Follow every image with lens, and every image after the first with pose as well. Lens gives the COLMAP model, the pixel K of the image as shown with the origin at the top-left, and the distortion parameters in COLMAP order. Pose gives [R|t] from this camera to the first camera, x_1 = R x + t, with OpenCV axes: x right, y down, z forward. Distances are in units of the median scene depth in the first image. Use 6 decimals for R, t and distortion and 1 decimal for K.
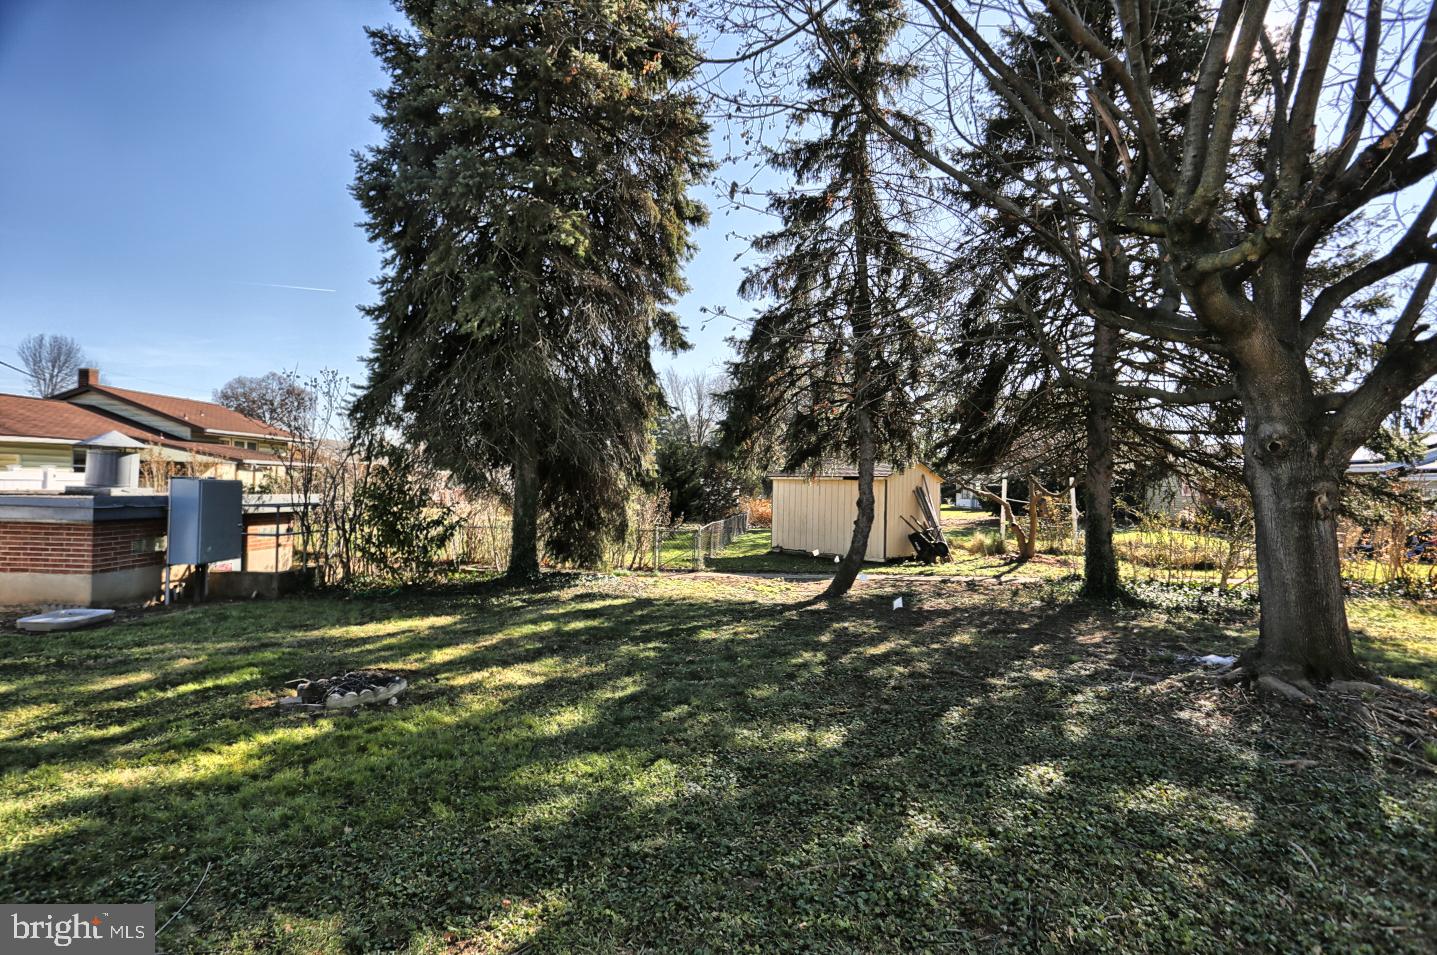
lens RADIAL K [[704.4, 0, 724.7], [0, 704.4, 475.3], [0, 0, 1]] dist [-0.063677, 0.022859]
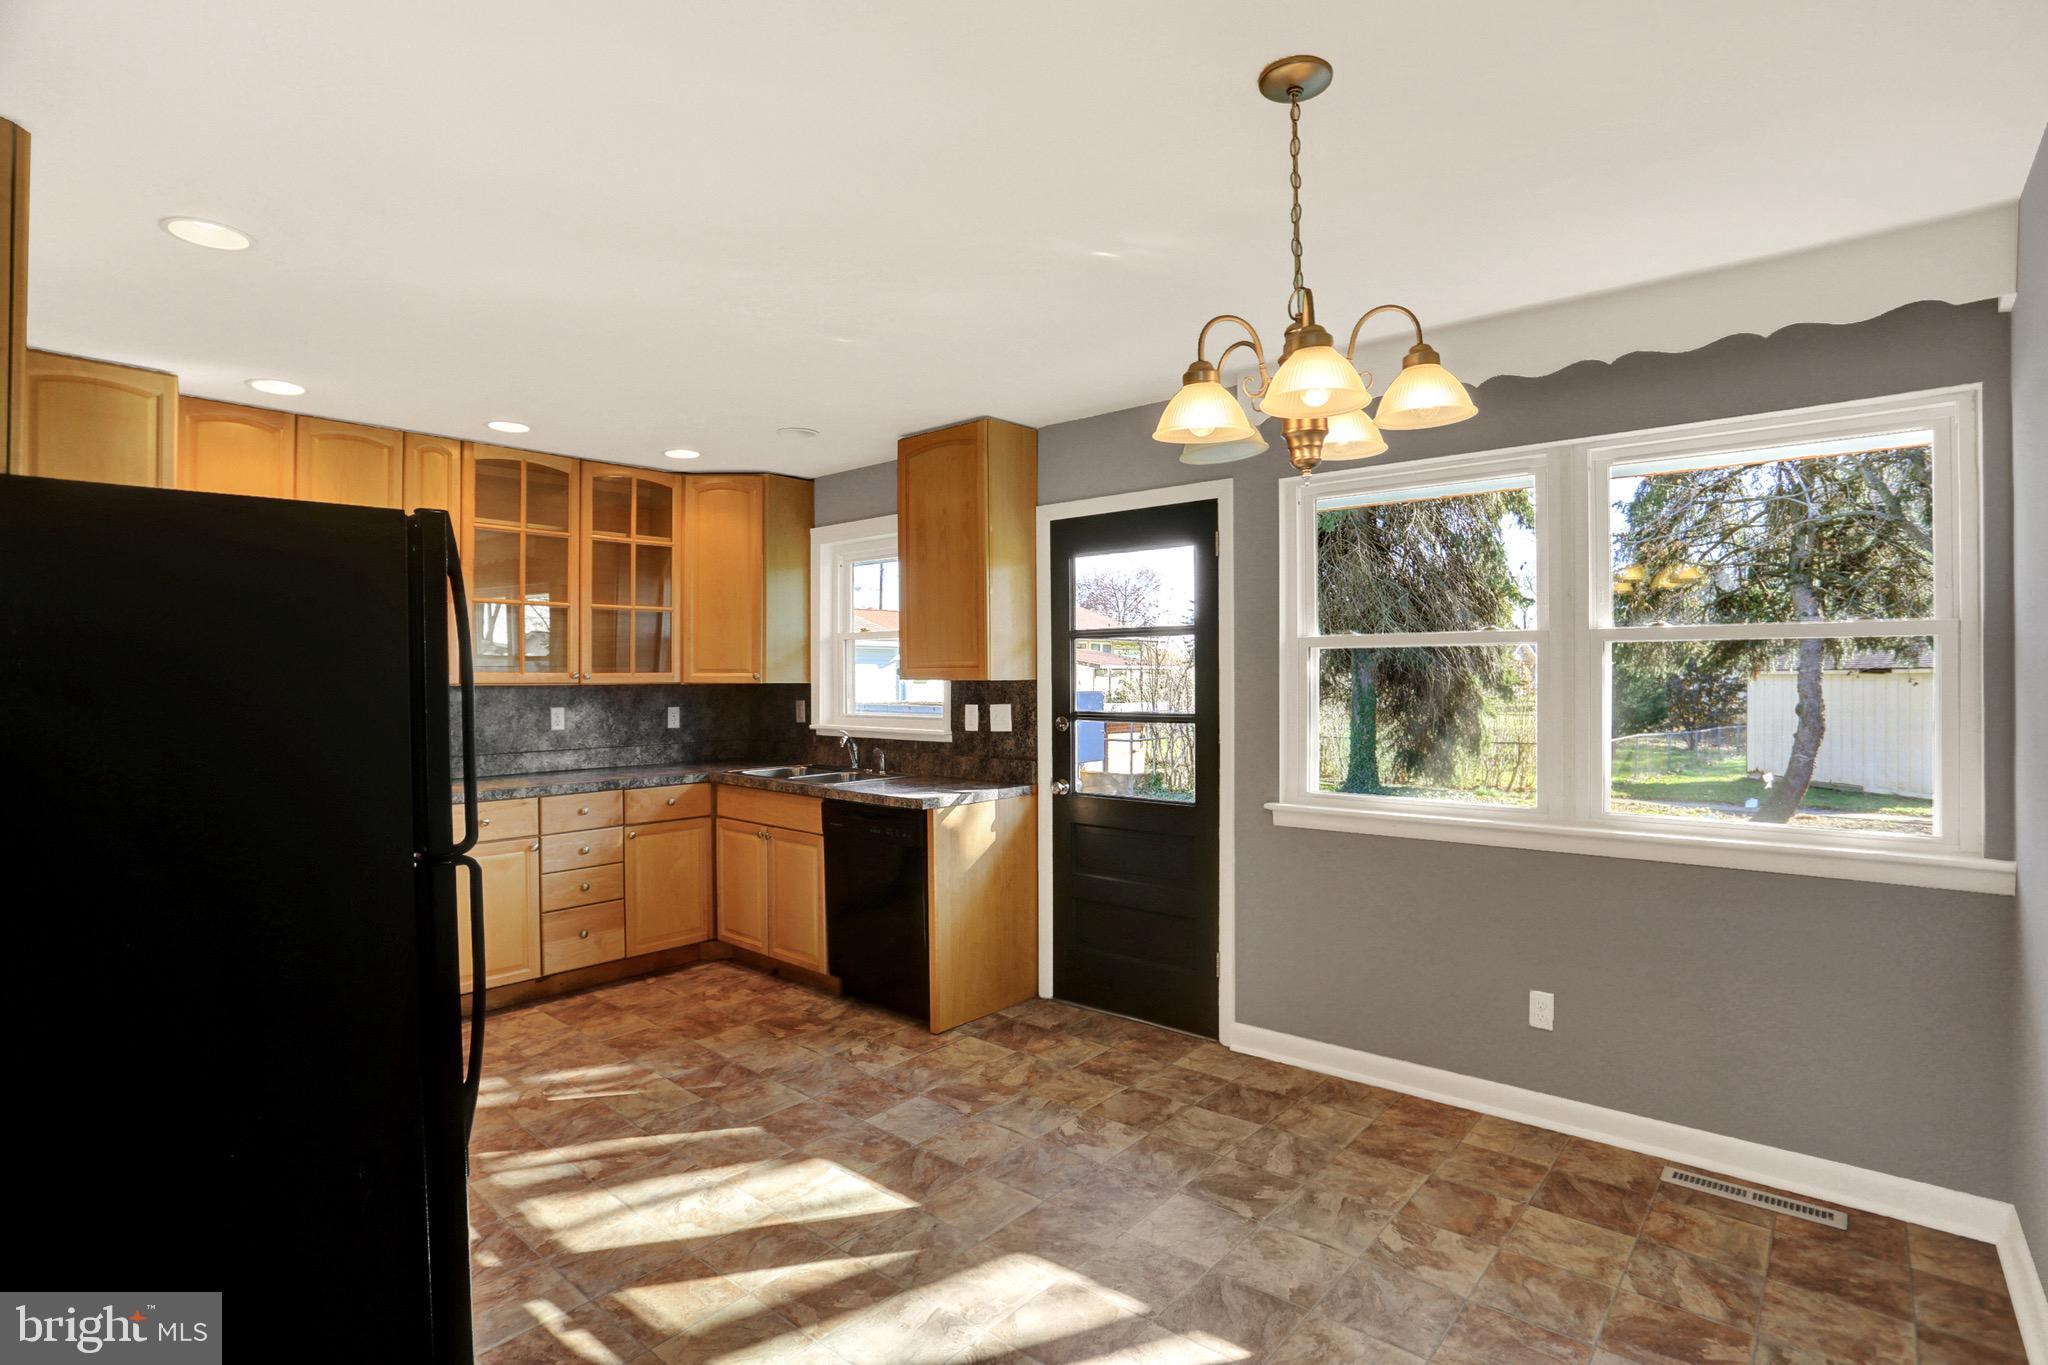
lens RADIAL K [[982.2, 0, 996.1], [0, 982.2, 674.4], [0, 0, 1]] dist [-0.048105, 0.010719]
pose [[0.754204, -0.025054, -0.656162, 0.187714], [0.027879, 0.999593, -0.006122, -0.012616], [0.656048, -0.013676, 0.754595, -0.276243]]
